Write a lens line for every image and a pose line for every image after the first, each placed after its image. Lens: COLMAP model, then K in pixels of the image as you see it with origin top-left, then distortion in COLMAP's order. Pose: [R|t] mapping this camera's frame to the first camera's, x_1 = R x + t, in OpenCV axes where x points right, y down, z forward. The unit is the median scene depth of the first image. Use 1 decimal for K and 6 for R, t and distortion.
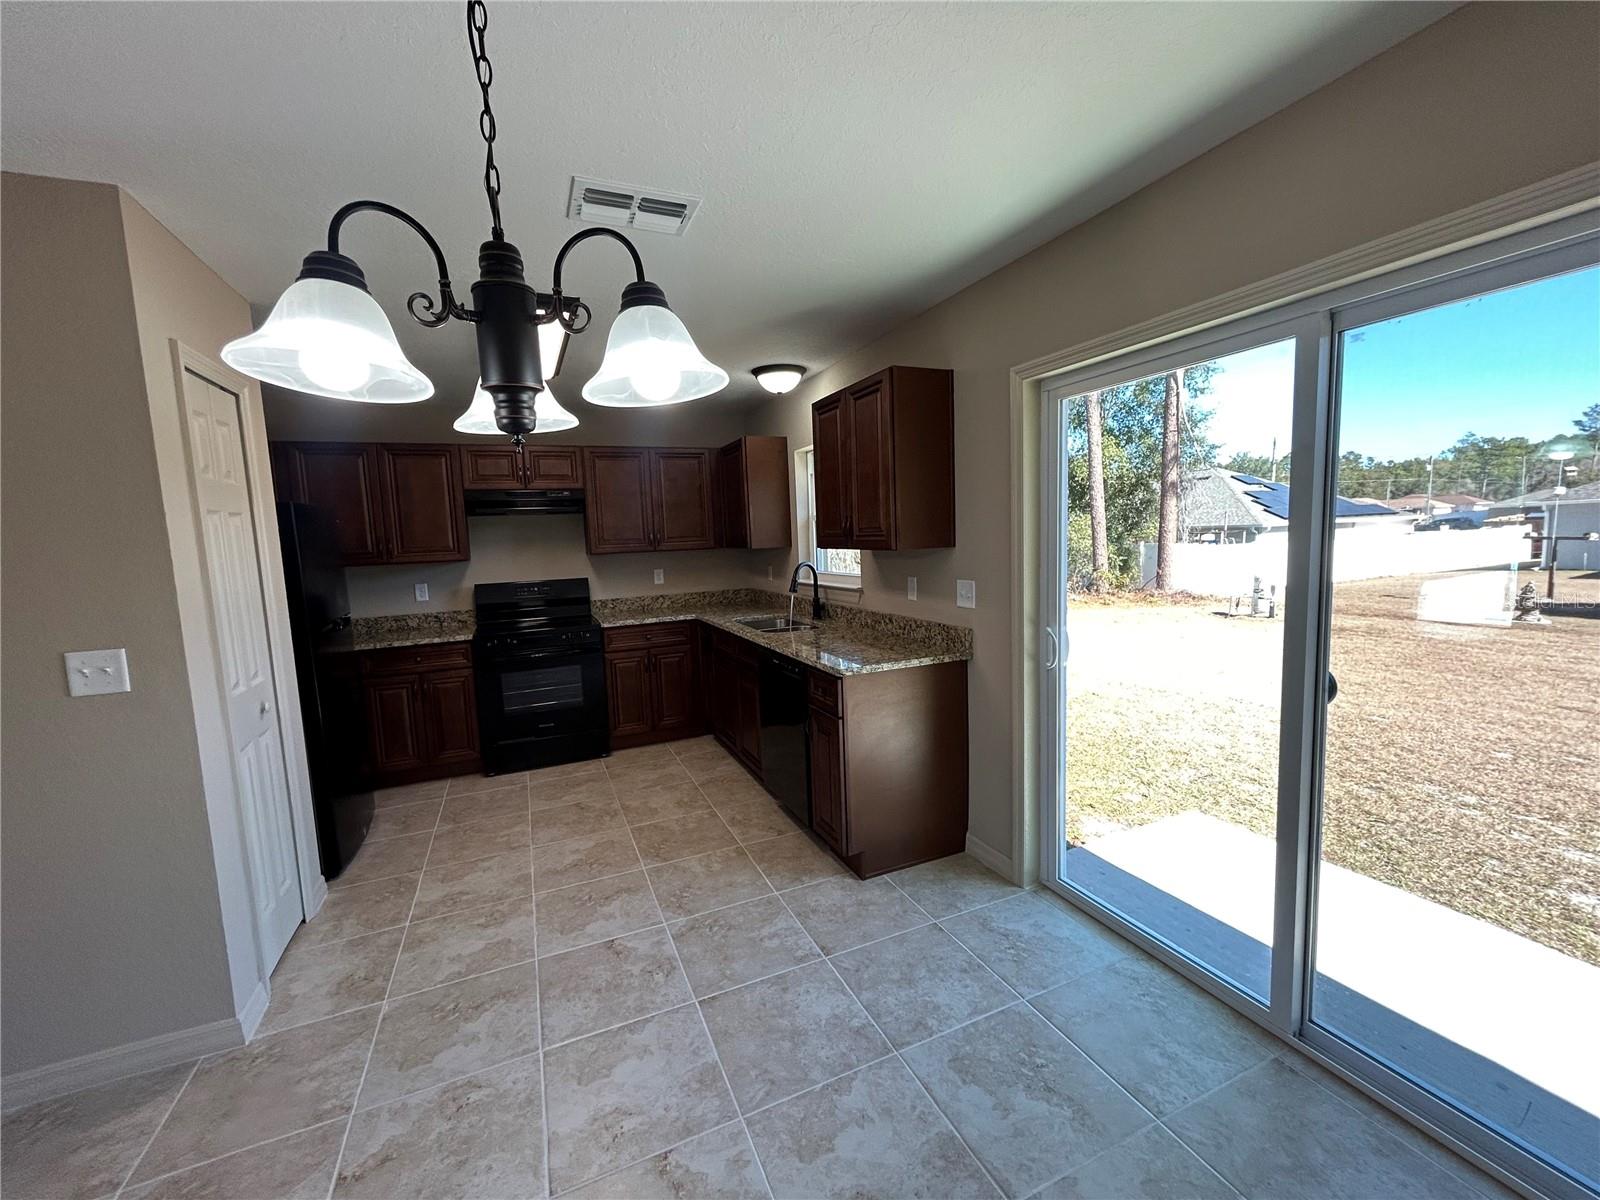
lens RADIAL K [[645.0, 0, 800.9], [0, 645.0, 597.3], [0, 0, 1]] dist [-0.001400, 0.000698]
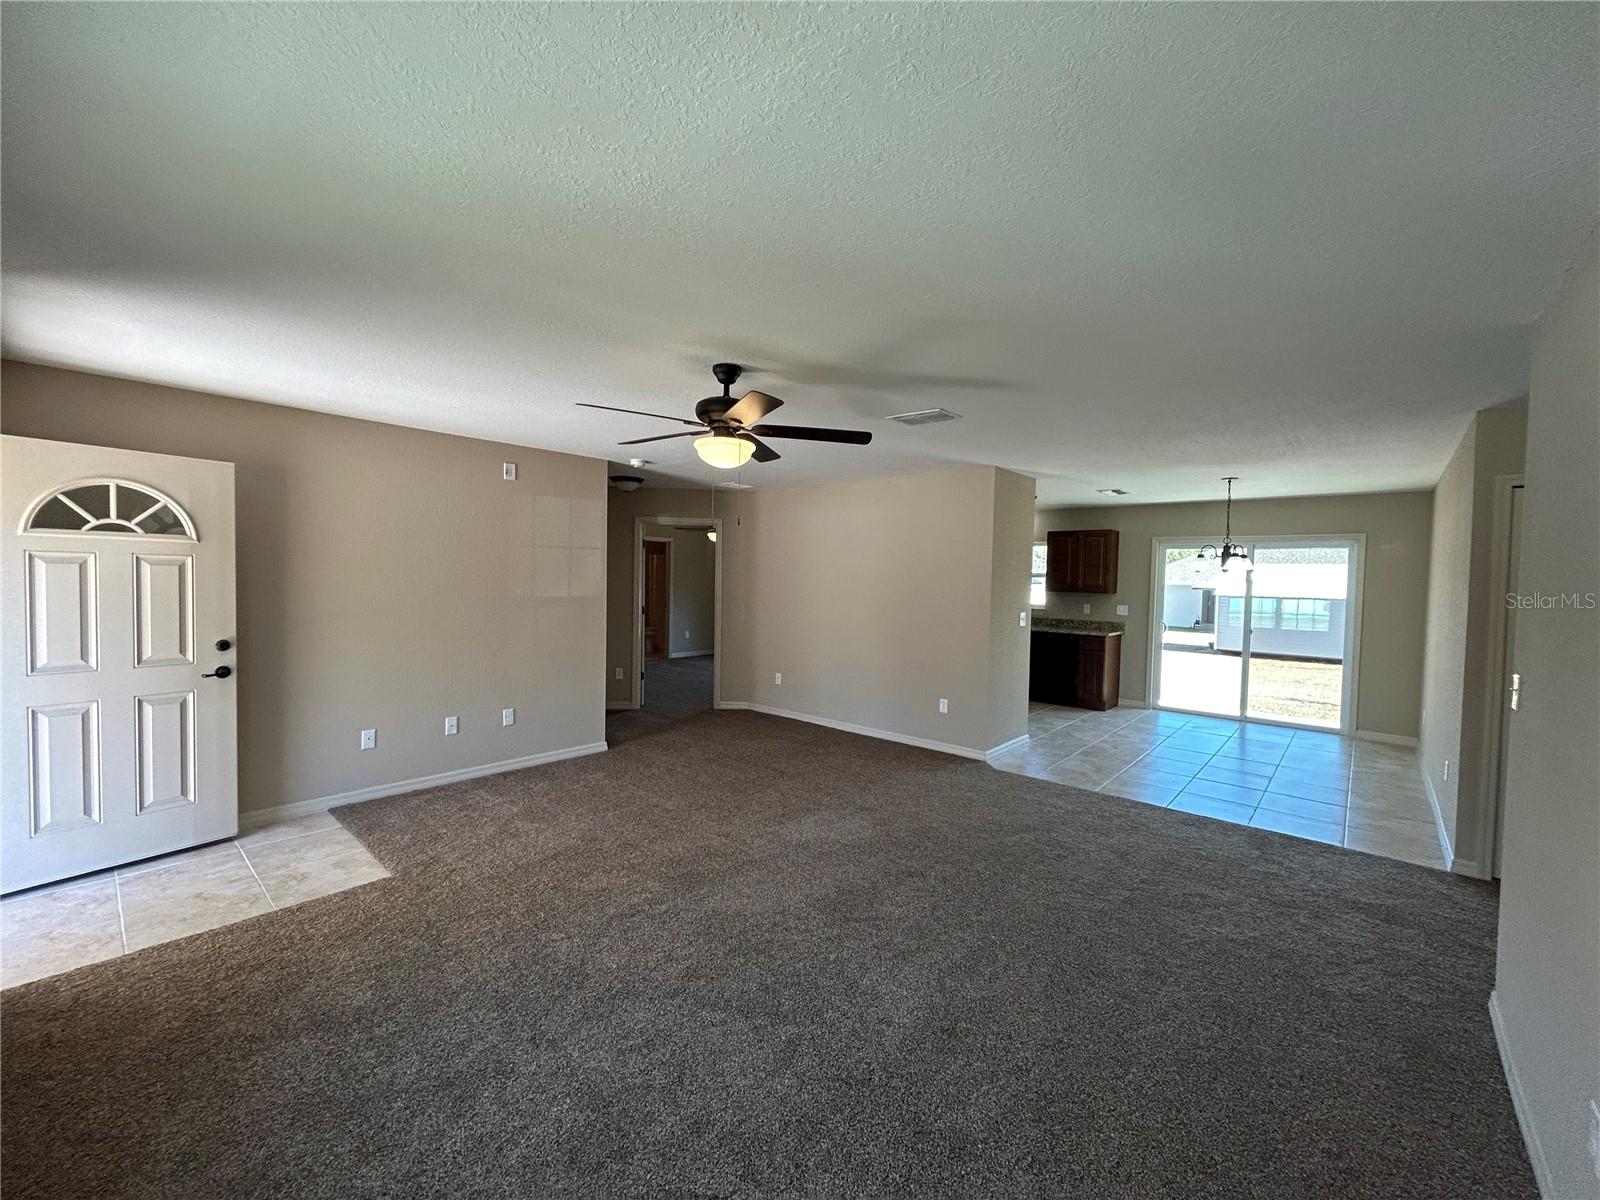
lens RADIAL K [[645.0, 0, 801.8], [0, 645.0, 603.0], [0, 0, 1]] dist [-0.001400, 0.000698]
pose [[0.905079, 0.040690, 0.423291, -2.065316], [-0.015589, 0.997917, -0.062594, 0.151317], [-0.424957, 0.050054, 0.903829, -0.887107]]
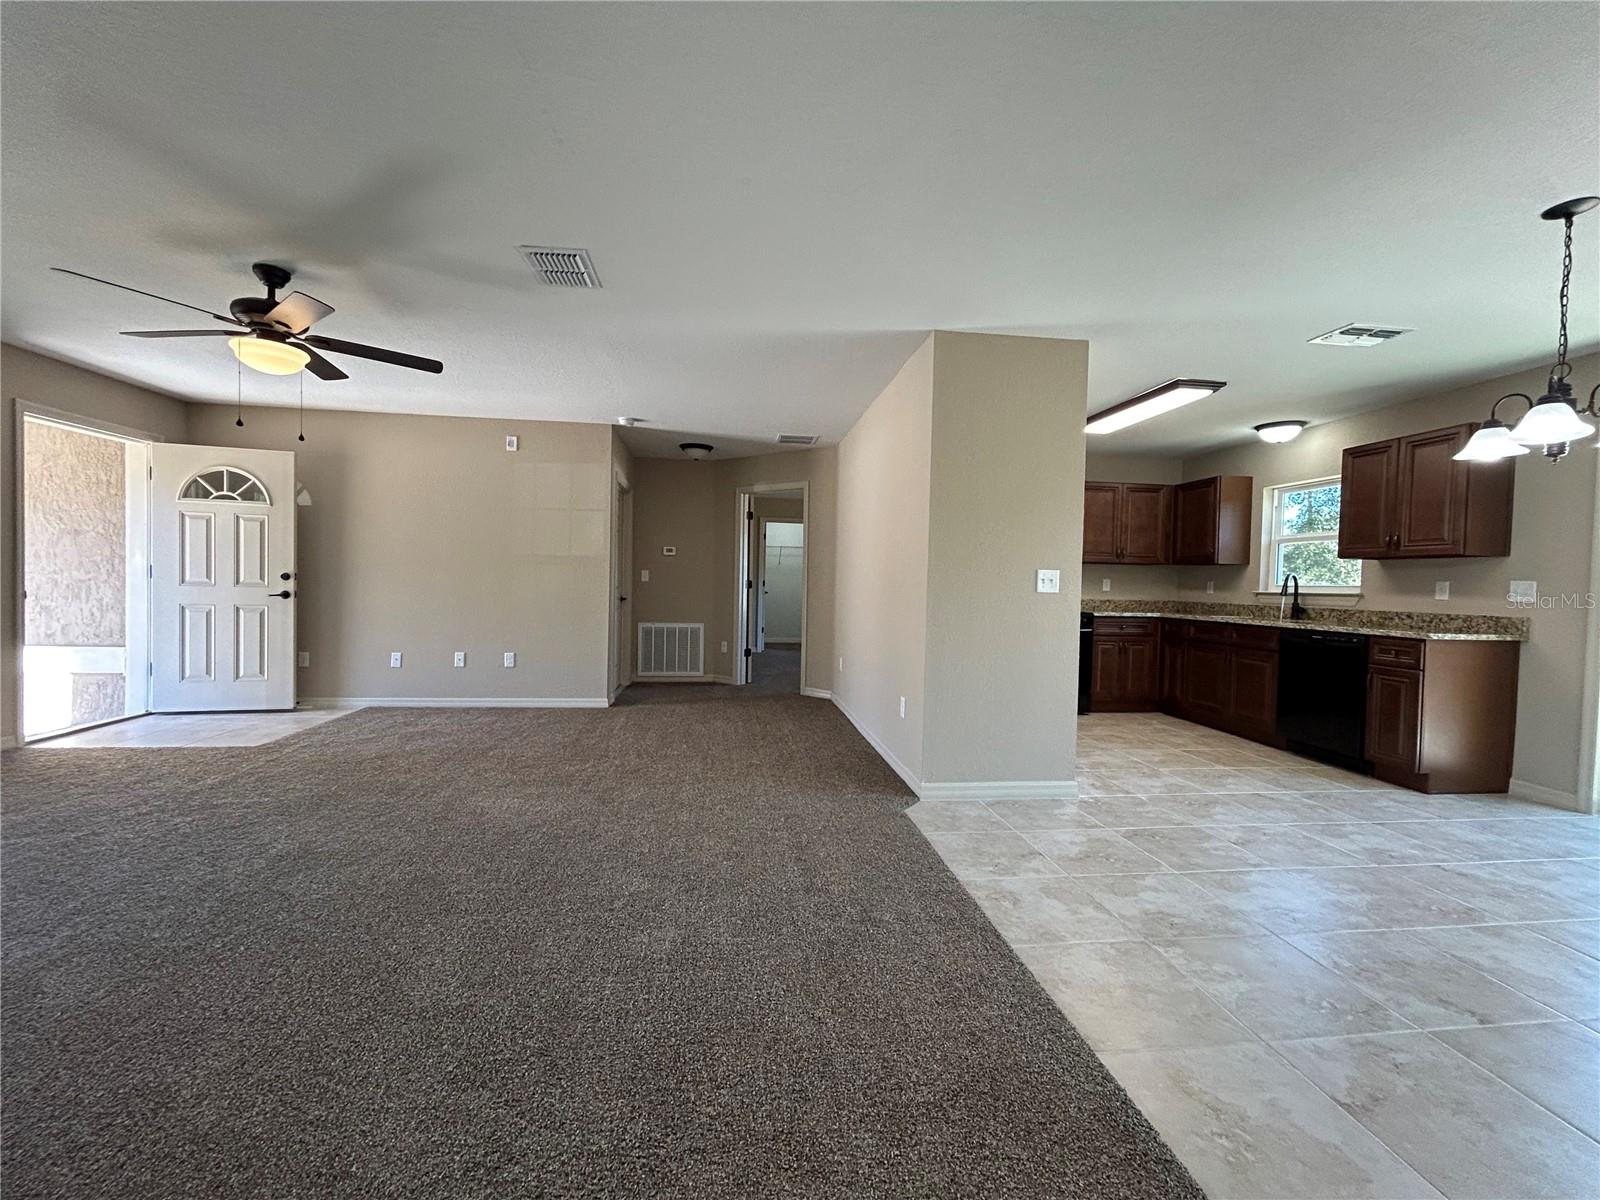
lens RADIAL K [[645.0, 0, 801.9], [0, 645.0, 599.0], [0, 0, 1]] dist [-0.001400, 0.000698]
pose [[0.955381, 0.069851, -0.287000, -0.726341], [-0.089681, 0.994365, -0.056523, 0.204052], [0.281435, 0.079740, 0.956262, -0.632495]]
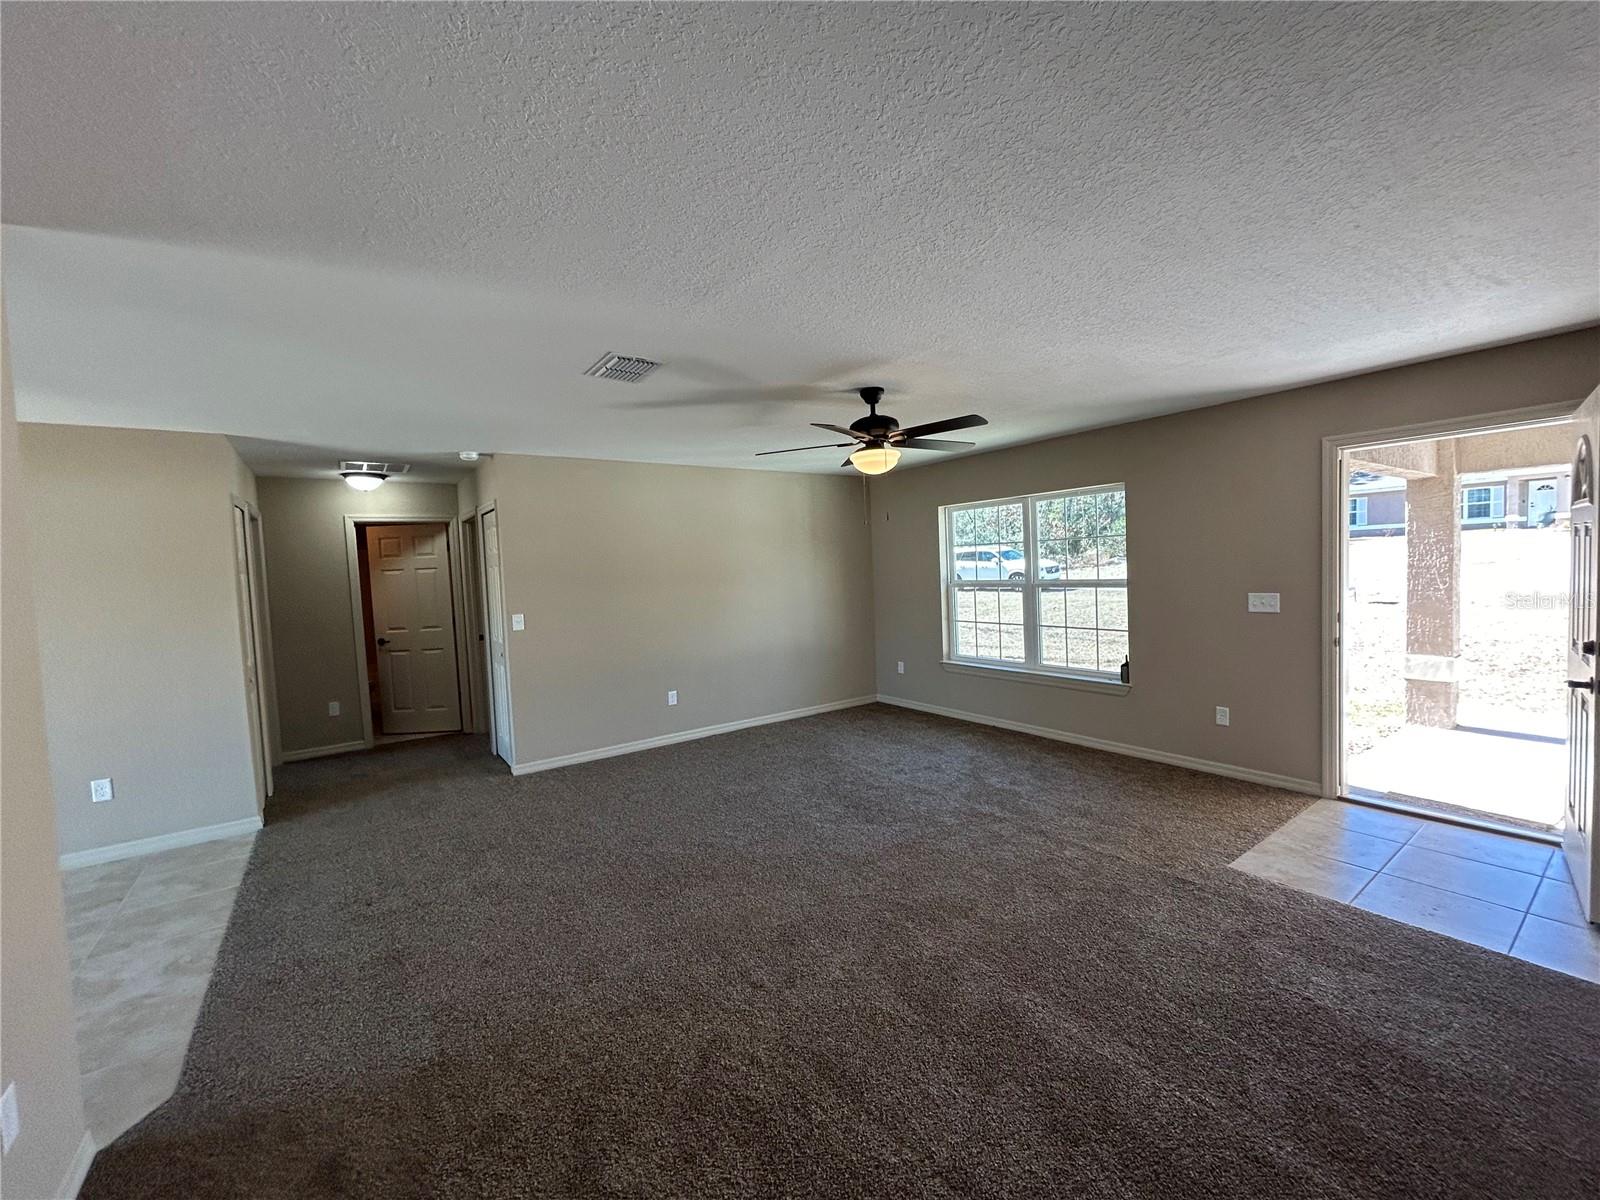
lens RADIAL K [[645.0, 0, 797.9], [0, 645.0, 597.7], [0, 0, 1]] dist [-0.001400, 0.000698]
pose [[-0.974235, 0.090223, -0.206703, -1.366337], [0.059053, 0.986570, 0.152293, -0.073882], [0.217668, 0.136162, -0.966478, 1.163498]]
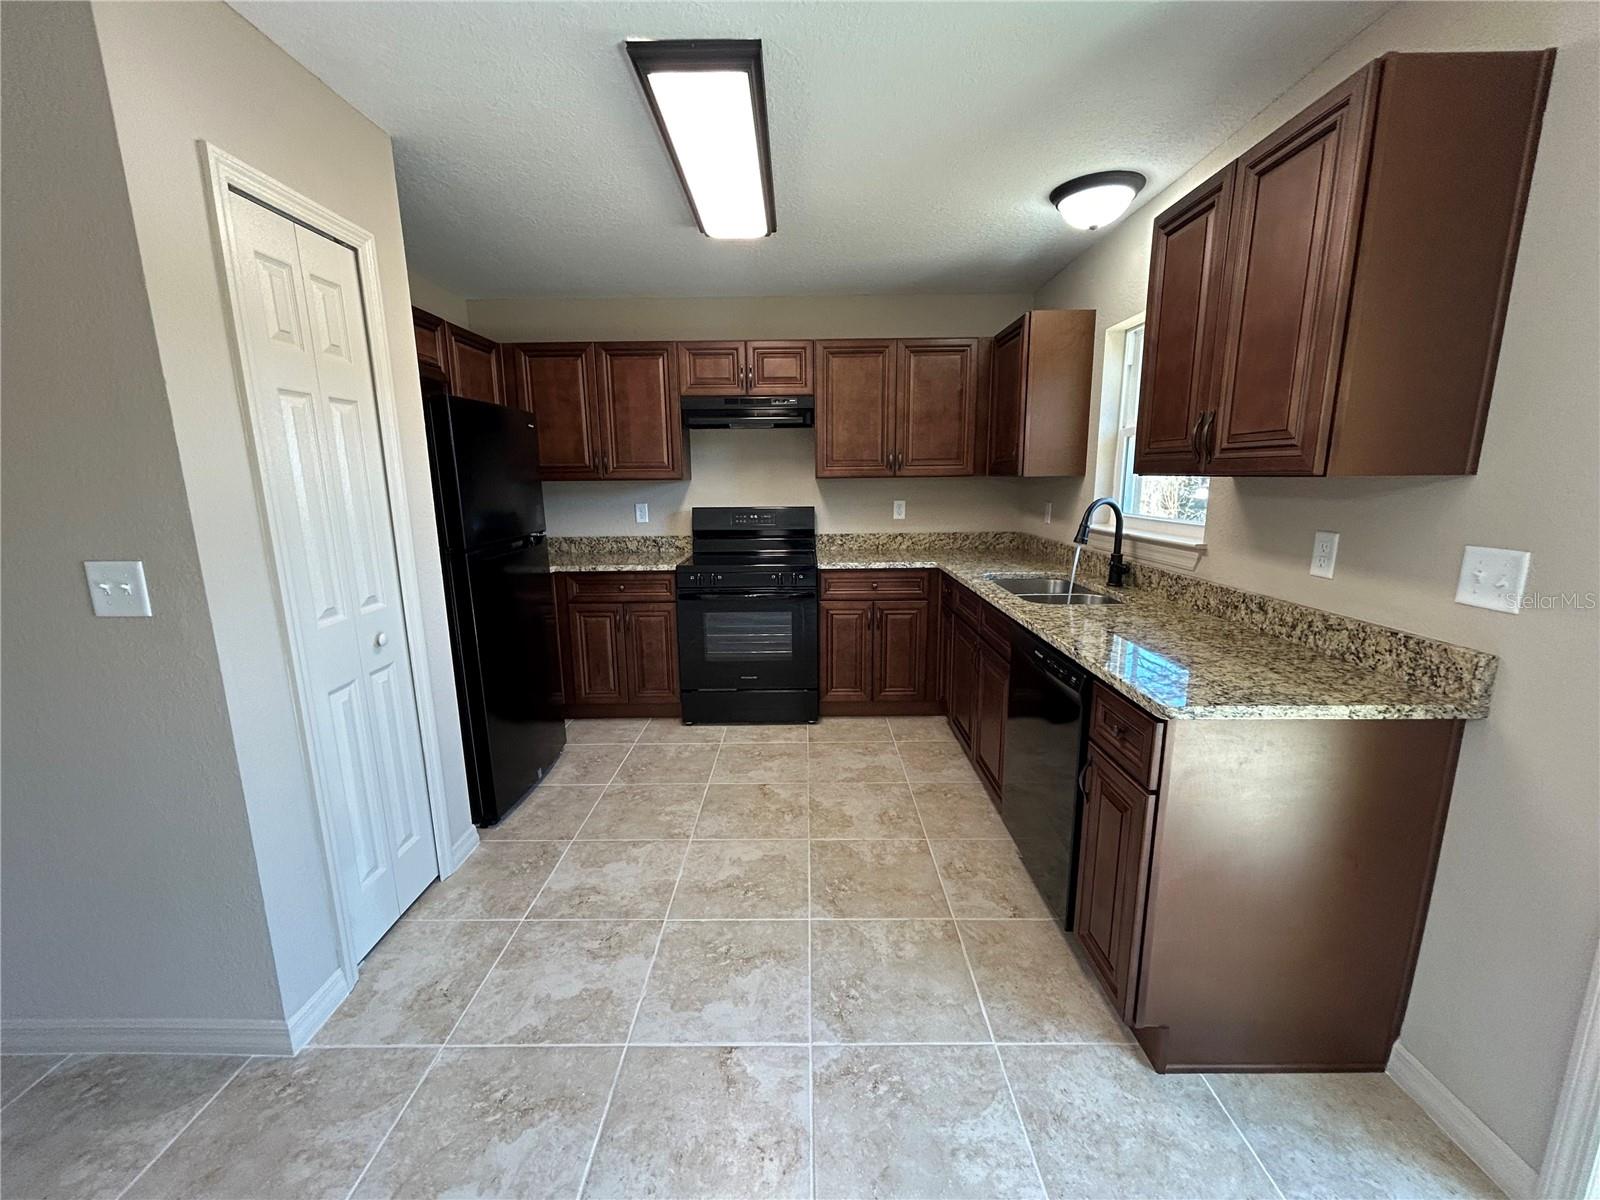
lens RADIAL K [[645.0, 0, 800.3], [0, 645.0, 597.6], [0, 0, 1]] dist [-0.001400, 0.000698]
pose [[0.912962, 0.106399, -0.393927, -0.009994], [-0.066641, 0.991323, 0.113306, -0.010842], [0.402565, -0.077193, 0.912131, 0.360847]]
